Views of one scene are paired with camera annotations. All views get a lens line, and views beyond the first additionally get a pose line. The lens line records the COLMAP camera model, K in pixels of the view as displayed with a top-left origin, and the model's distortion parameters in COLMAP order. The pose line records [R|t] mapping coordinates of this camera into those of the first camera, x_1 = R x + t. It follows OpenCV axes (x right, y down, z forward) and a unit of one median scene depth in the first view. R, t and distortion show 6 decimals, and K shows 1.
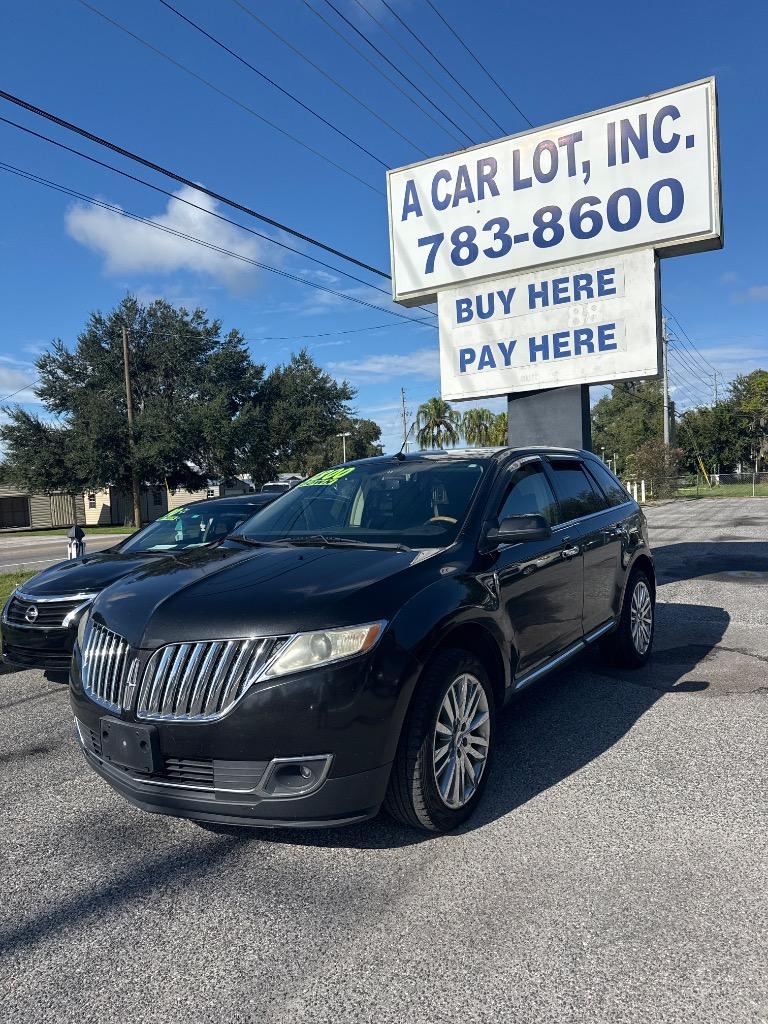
lens RADIAL K [[756.0, 0, 384.0], [0, 756.0, 512.0], [0, 0, 1]] dist [0.078622, -0.092454]
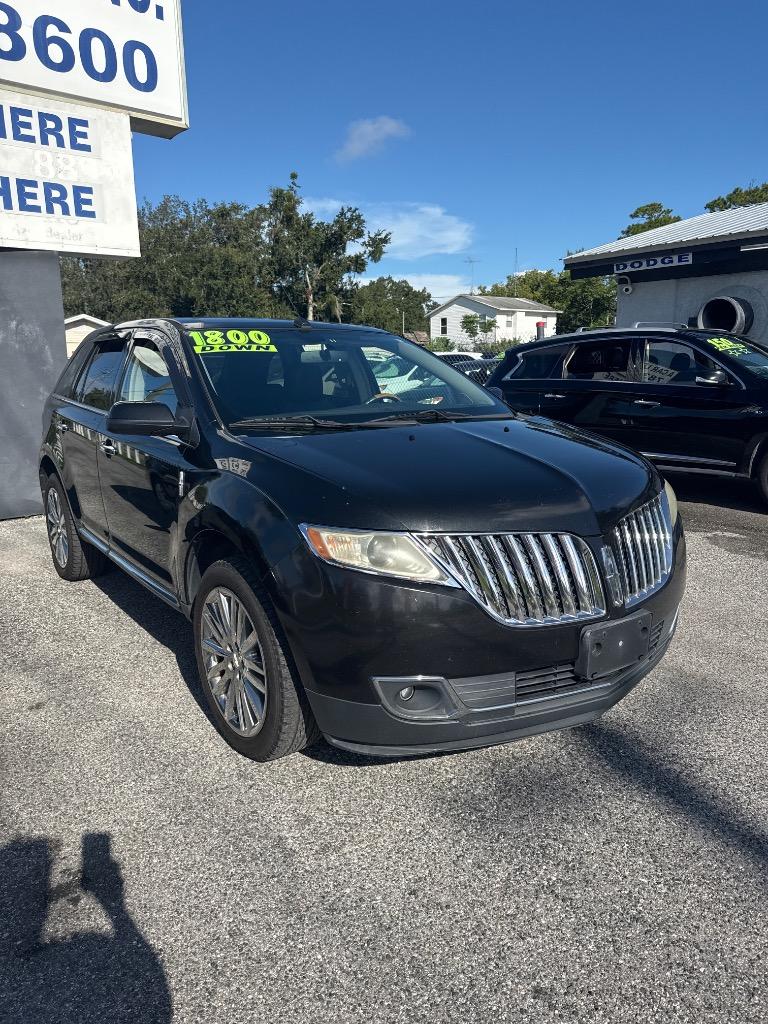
lens RADIAL K [[749.3, 0, 384.0], [0, 749.3, 512.0], [0, 0, 1]] dist [0.009543, 0.005350]
pose [[0.362471, -0.129250, 0.922989, -0.411383], [0.018657, 0.991145, 0.131467, 0.015985], [-0.931808, -0.030433, 0.361673, 0.347183]]
